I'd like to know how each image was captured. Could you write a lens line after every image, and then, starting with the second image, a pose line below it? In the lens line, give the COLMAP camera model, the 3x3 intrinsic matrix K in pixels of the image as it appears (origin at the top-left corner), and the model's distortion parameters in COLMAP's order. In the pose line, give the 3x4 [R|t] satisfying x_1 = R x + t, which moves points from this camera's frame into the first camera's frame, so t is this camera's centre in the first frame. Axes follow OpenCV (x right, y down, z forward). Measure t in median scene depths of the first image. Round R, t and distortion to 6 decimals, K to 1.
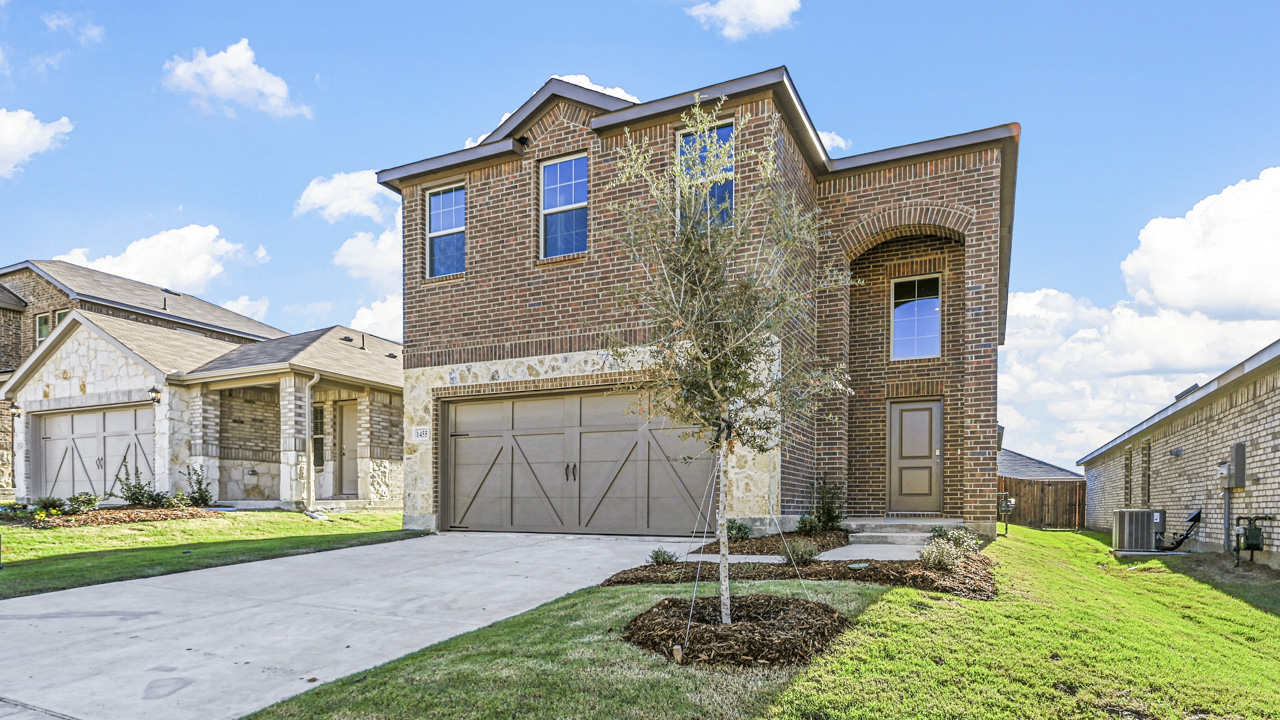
lens RADIAL K [[674.2, 0, 680.5], [0, 674.2, 512.7], [0, 0, 1]] dist [0.002411, -0.003167]
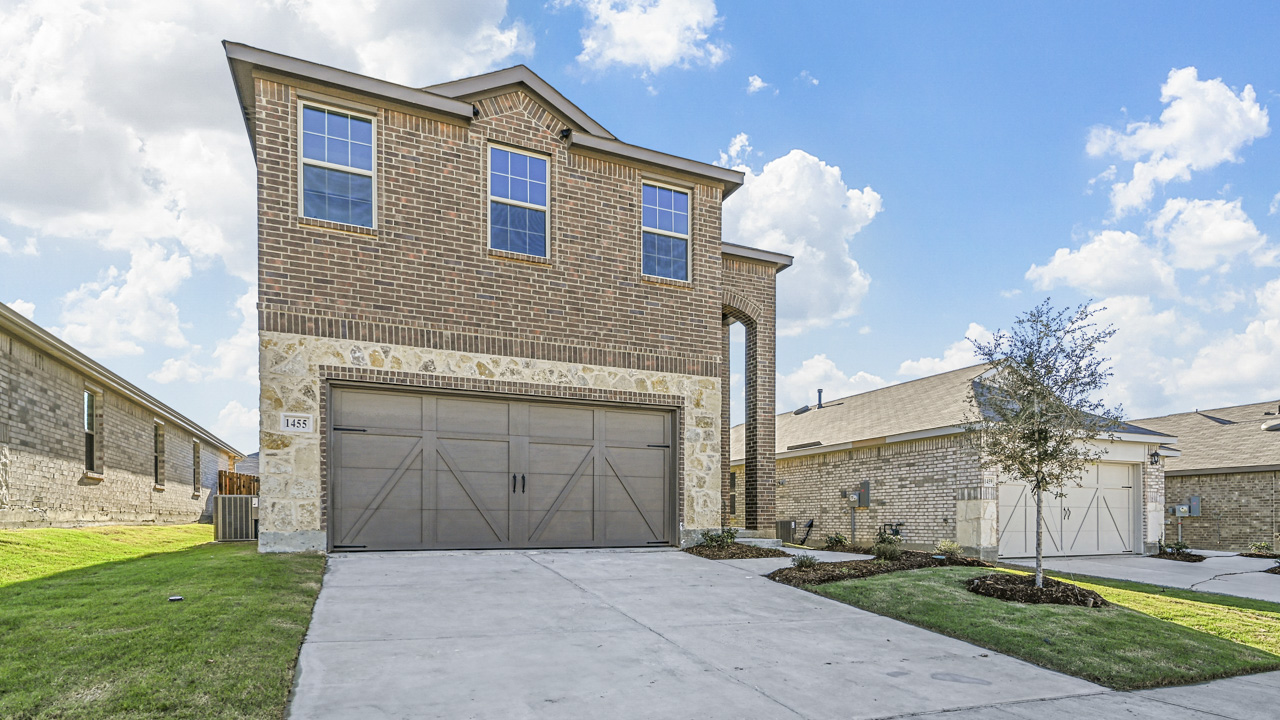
lens RADIAL K [[674.2, 0, 661.6], [0, 674.2, 516.6], [0, 0, 1]] dist [0.002411, -0.003167]
pose [[0.663216, -0.001614, 0.748426, -0.715103], [0.006970, 0.999968, -0.004020, -0.008698], [-0.748395, 0.007883, 0.663206, 0.220169]]
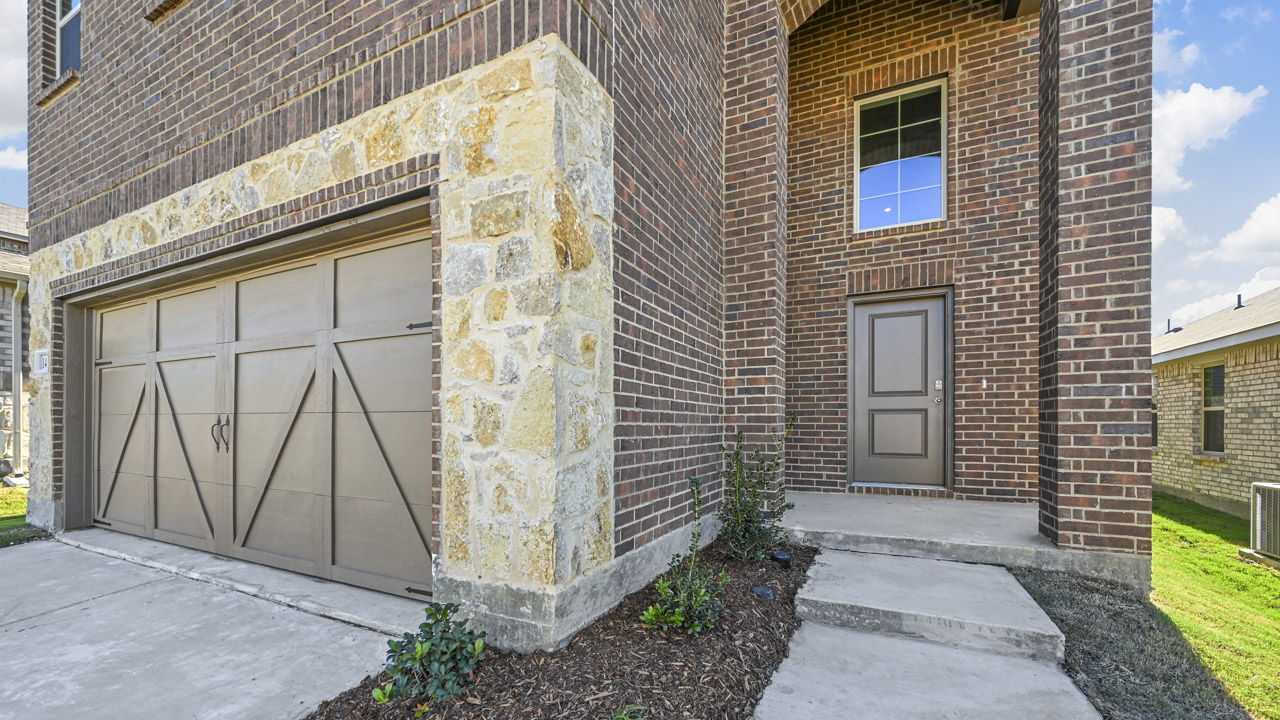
lens RADIAL K [[509.2, 0, 615.3], [0, 509.2, 424.0], [0, 0, 1]] dist [-0.001108, 0.001281]
pose [[0.998118, -0.003551, -0.061223, 0.146098], [0.003262, 0.999983, -0.004817, -0.062730], [0.061240, 0.004609, 0.998112, 0.624684]]
